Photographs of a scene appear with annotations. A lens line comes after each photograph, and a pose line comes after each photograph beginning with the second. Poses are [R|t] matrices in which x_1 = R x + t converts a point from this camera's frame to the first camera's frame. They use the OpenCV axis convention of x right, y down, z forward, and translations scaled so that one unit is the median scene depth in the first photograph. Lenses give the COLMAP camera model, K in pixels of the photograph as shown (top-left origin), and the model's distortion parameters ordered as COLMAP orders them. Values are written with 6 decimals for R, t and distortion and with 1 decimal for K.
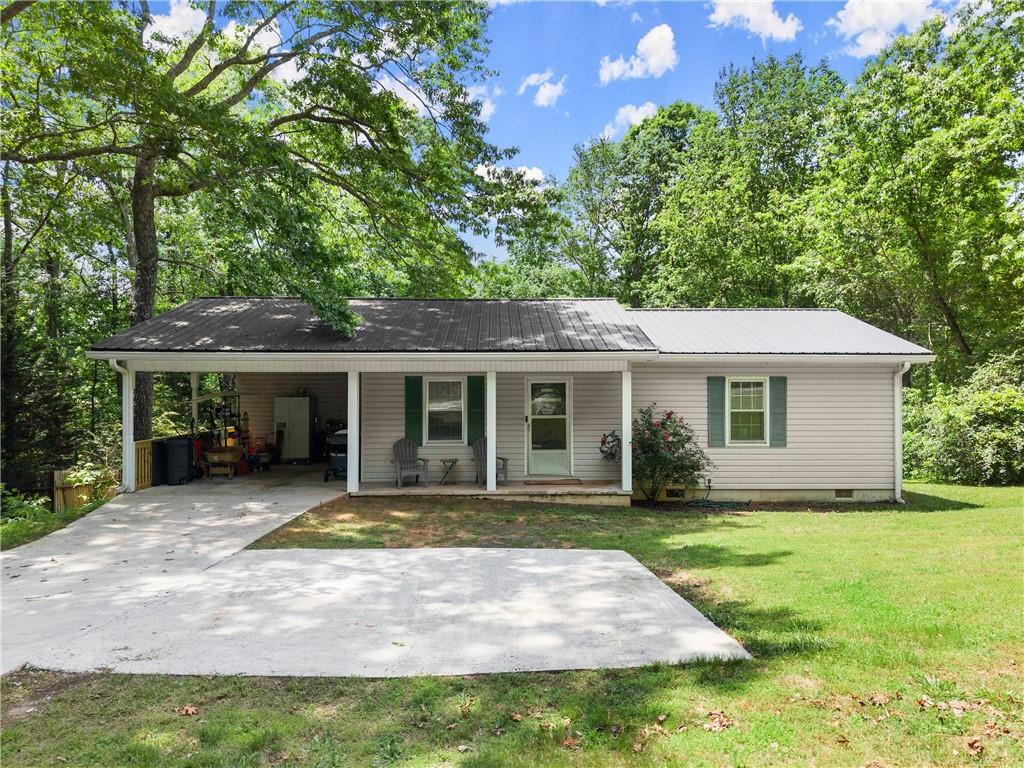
lens RADIAL K [[675.9, 0, 514.8], [0, 675.9, 394.0], [0, 0, 1]] dist [0.027928, -0.032045]
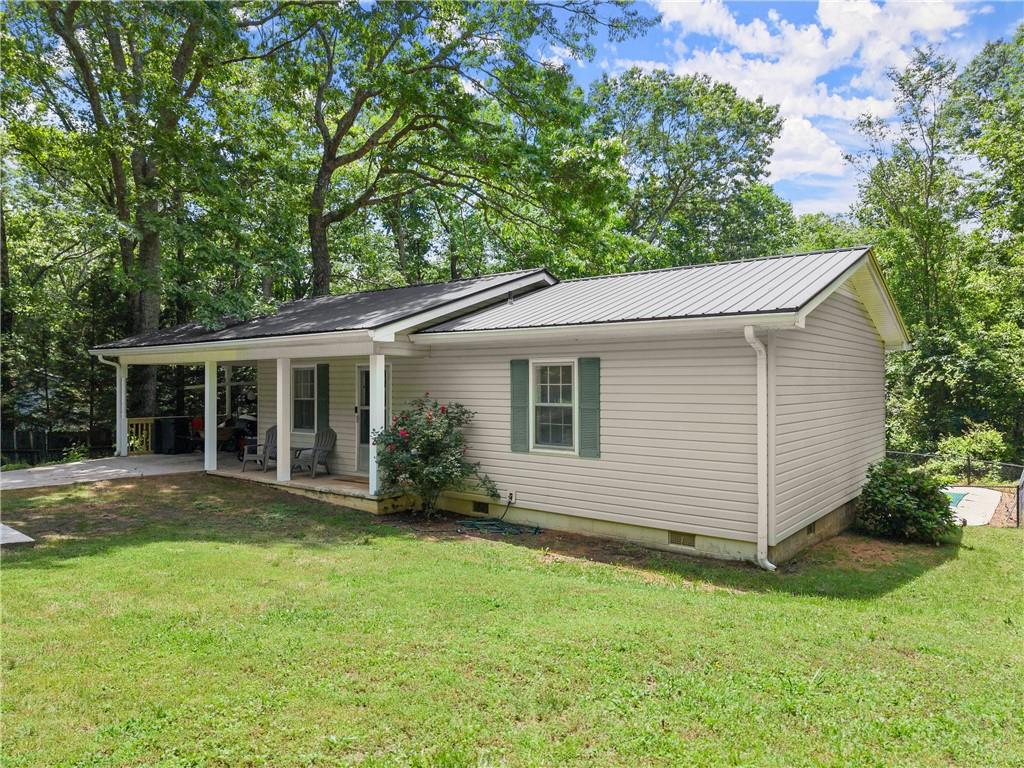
lens RADIAL K [[676.3, 0, 510.2], [0, 676.3, 387.6], [0, 0, 1]] dist [0.030014, -0.027754]
pose [[0.775047, 0.004847, -0.631885, 0.765859], [-0.003623, 0.999988, 0.003227, 0.003596], [0.631893, -0.000212, 0.775056, 0.408295]]
